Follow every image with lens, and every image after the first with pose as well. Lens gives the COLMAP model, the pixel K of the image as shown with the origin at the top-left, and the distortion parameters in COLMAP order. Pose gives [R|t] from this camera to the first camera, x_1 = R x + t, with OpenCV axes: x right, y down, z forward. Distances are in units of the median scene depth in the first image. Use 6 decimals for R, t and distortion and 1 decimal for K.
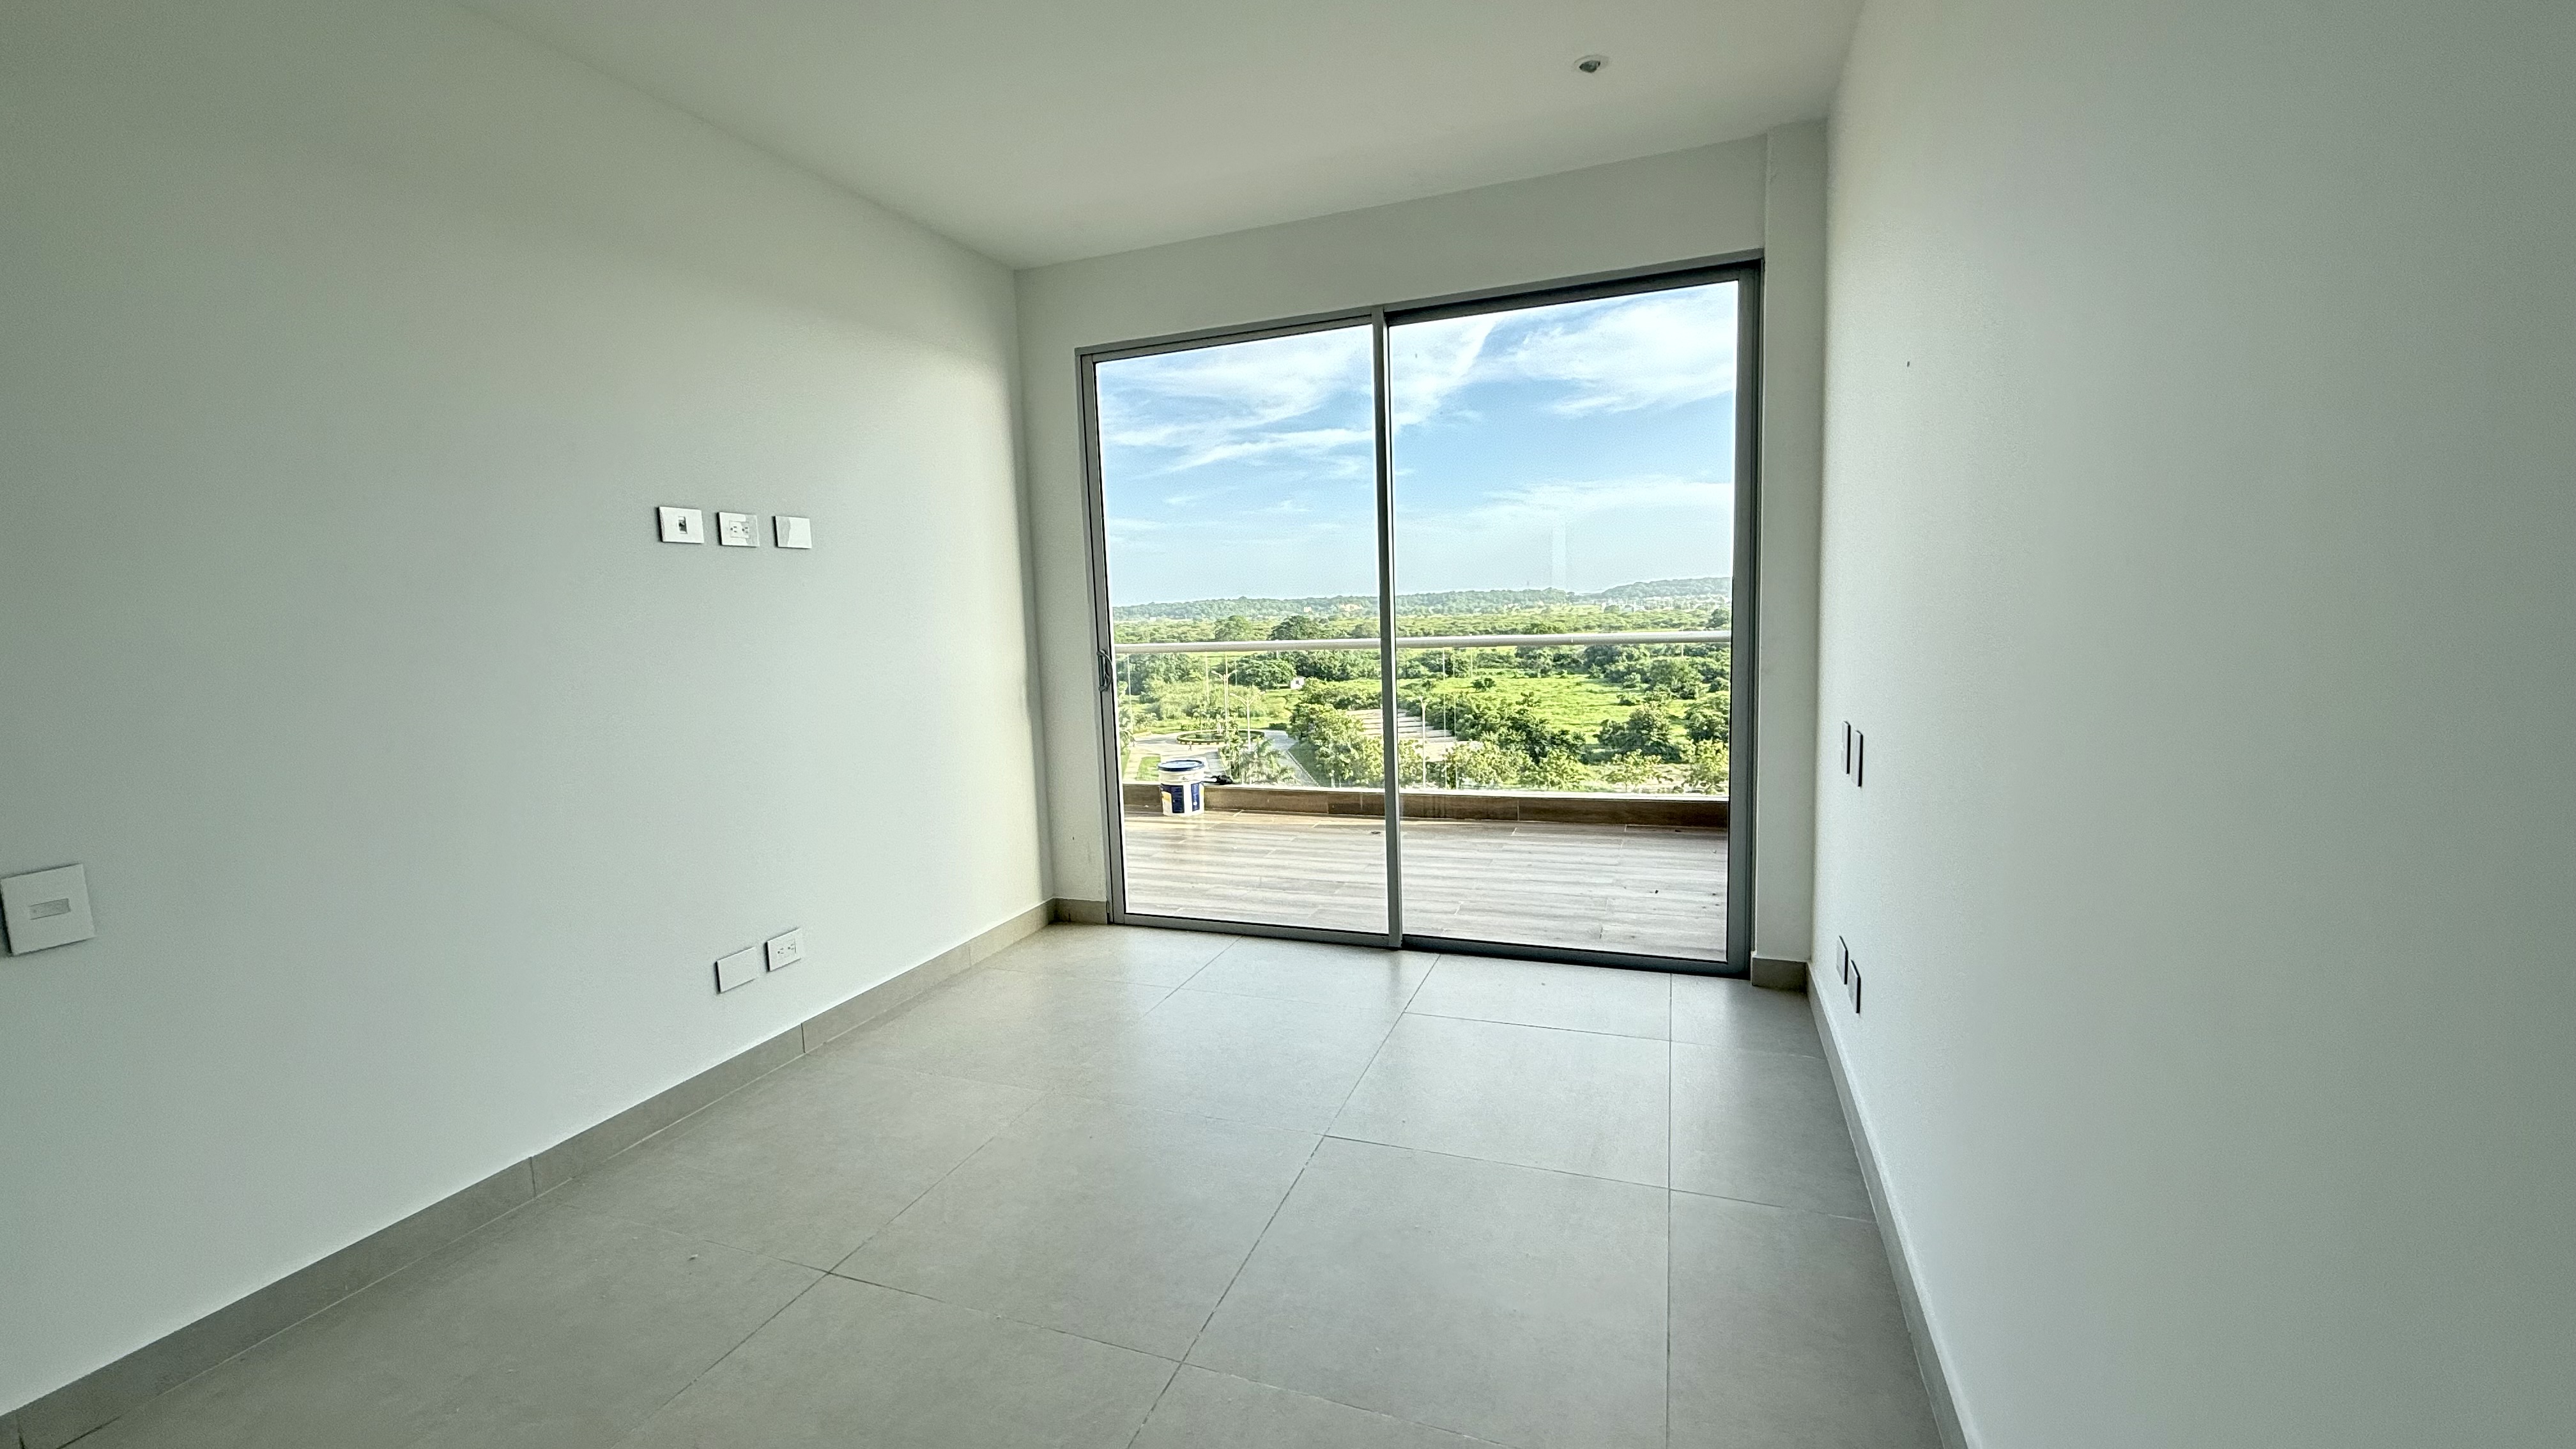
lens RADIAL K [[1023.3, 0, 1269.1], [0, 1023.3, 735.3], [0, 0, 1]] dist [0.000323, -0.000234]
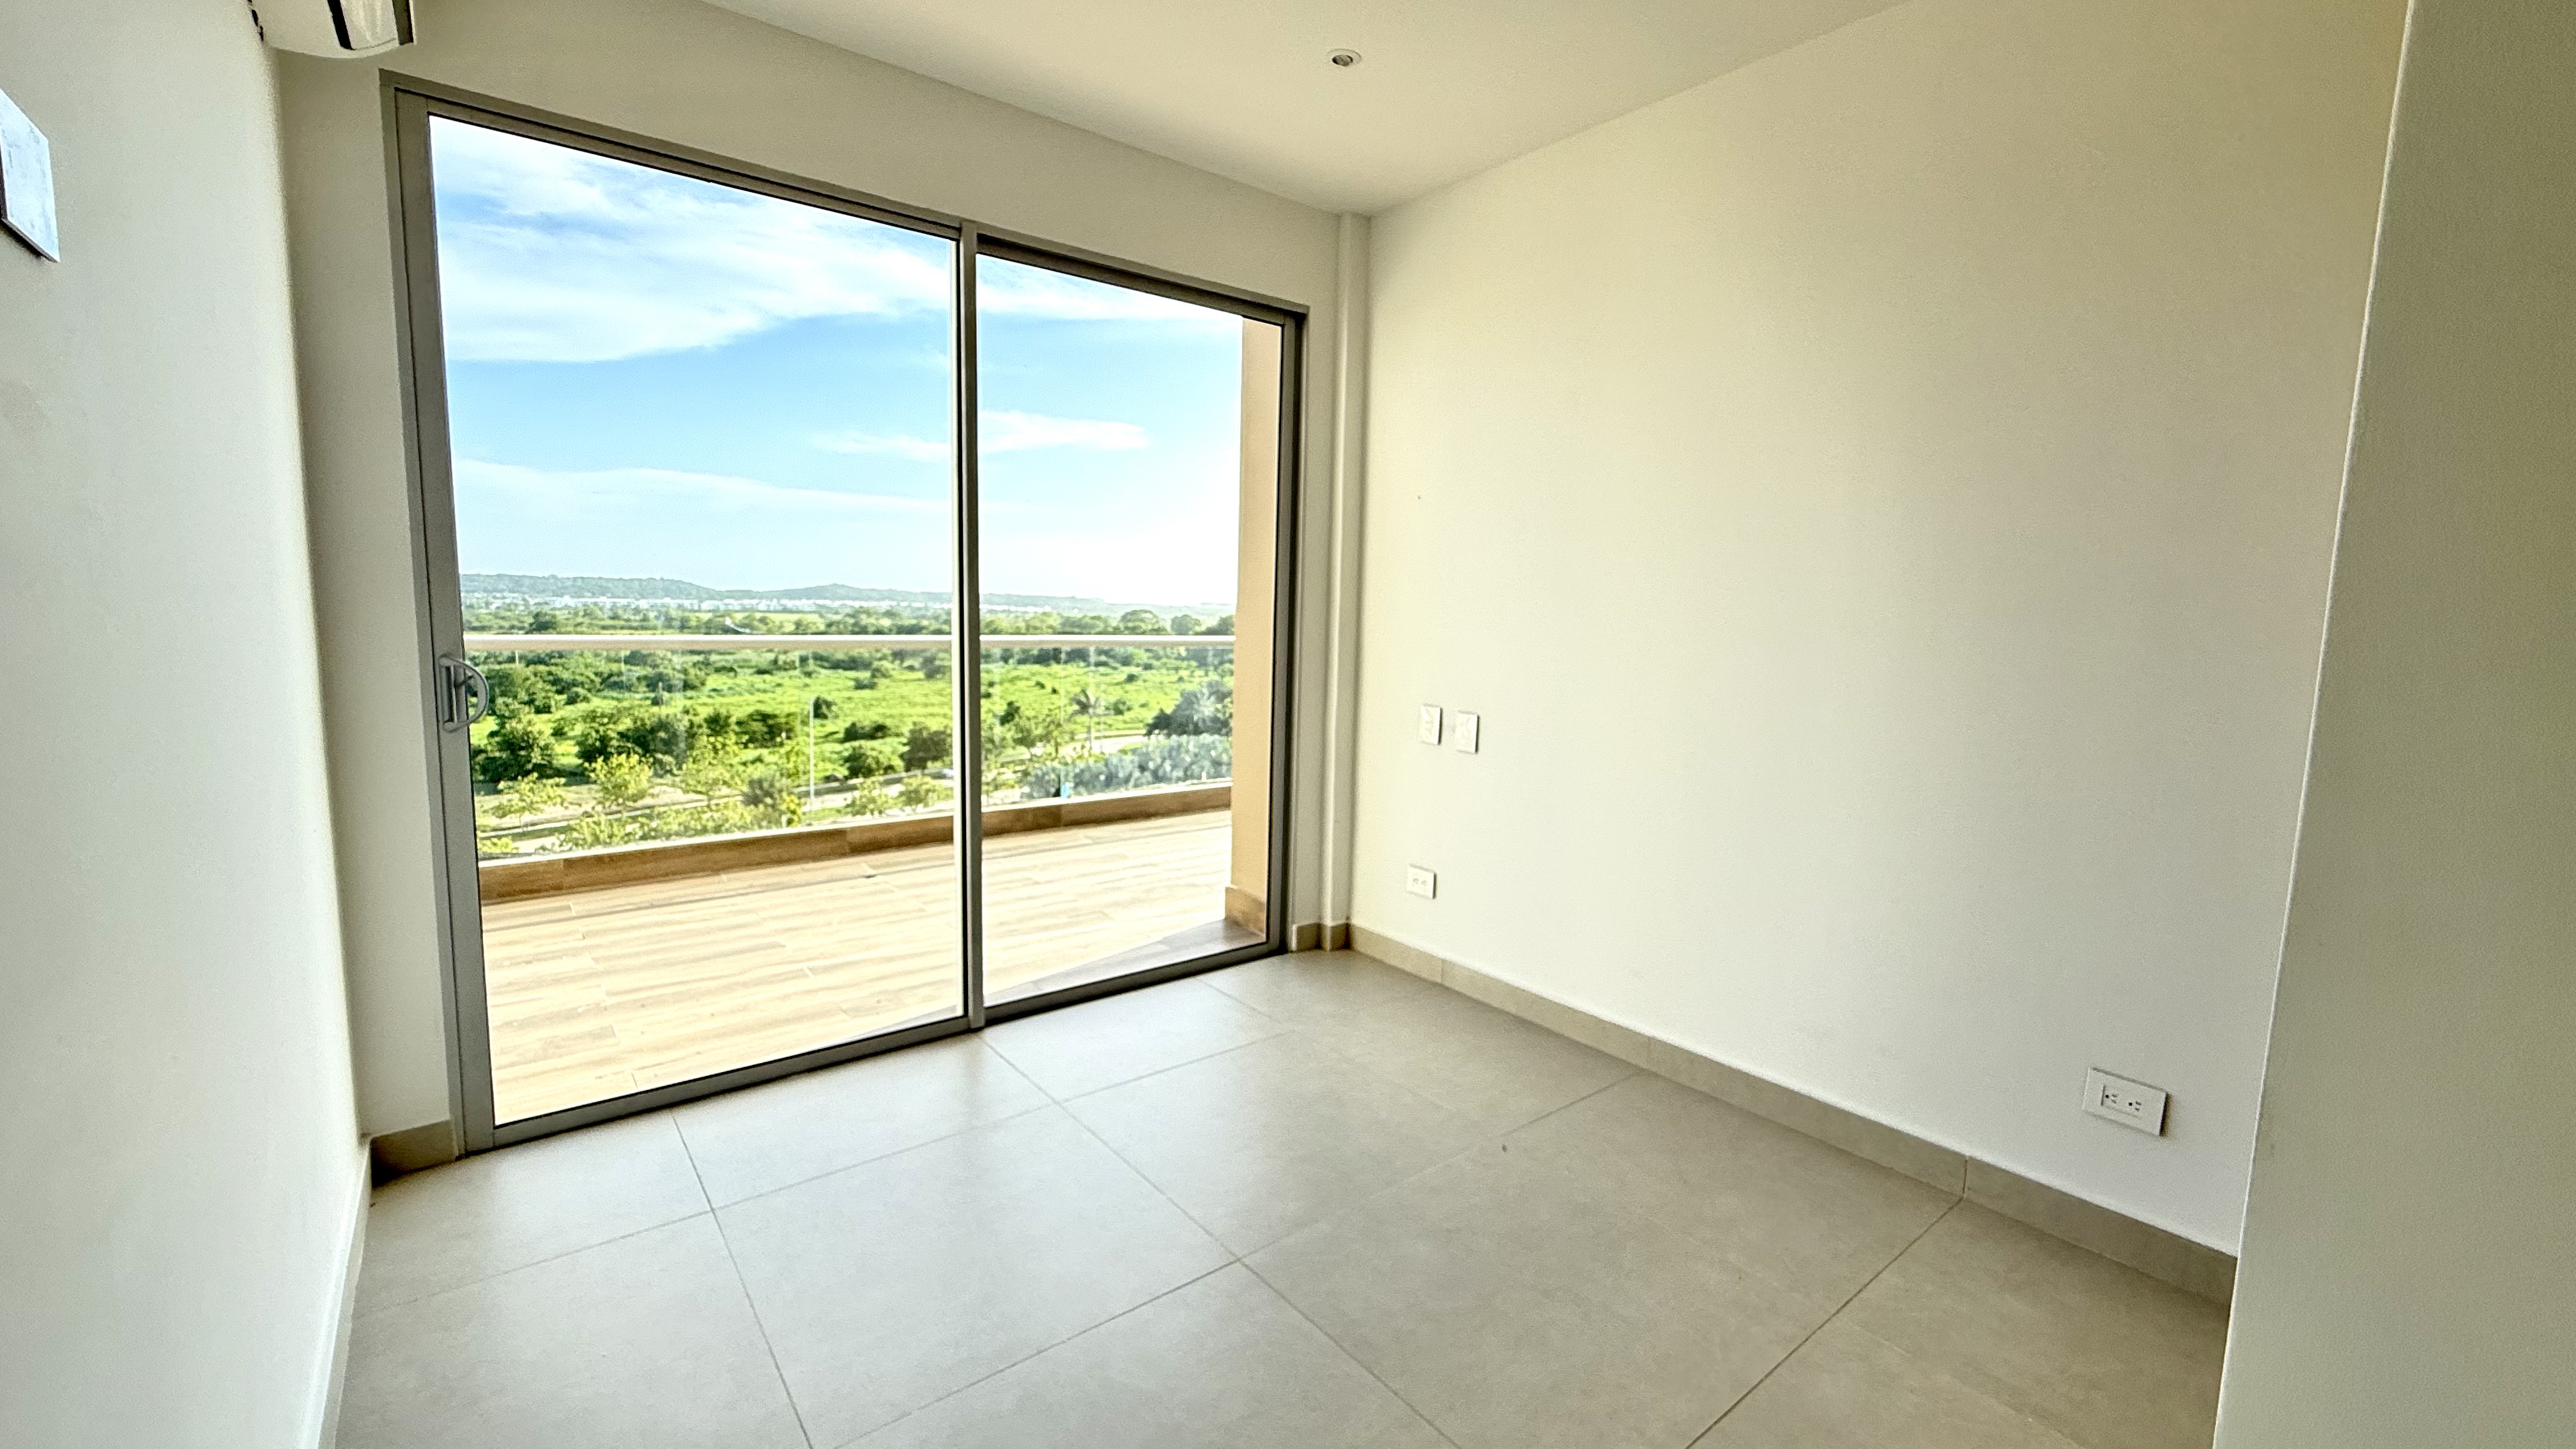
lens RADIAL K [[1023.3, 0, 1282.2], [0, 1023.3, 716.4], [0, 0, 1]] dist [0.000323, -0.000234]
pose [[0.511236, -0.046318, 0.858192, -0.289957], [0.068303, 0.997578, 0.013151, -0.019937], [-0.856722, 0.051894, 0.513161, 0.250562]]
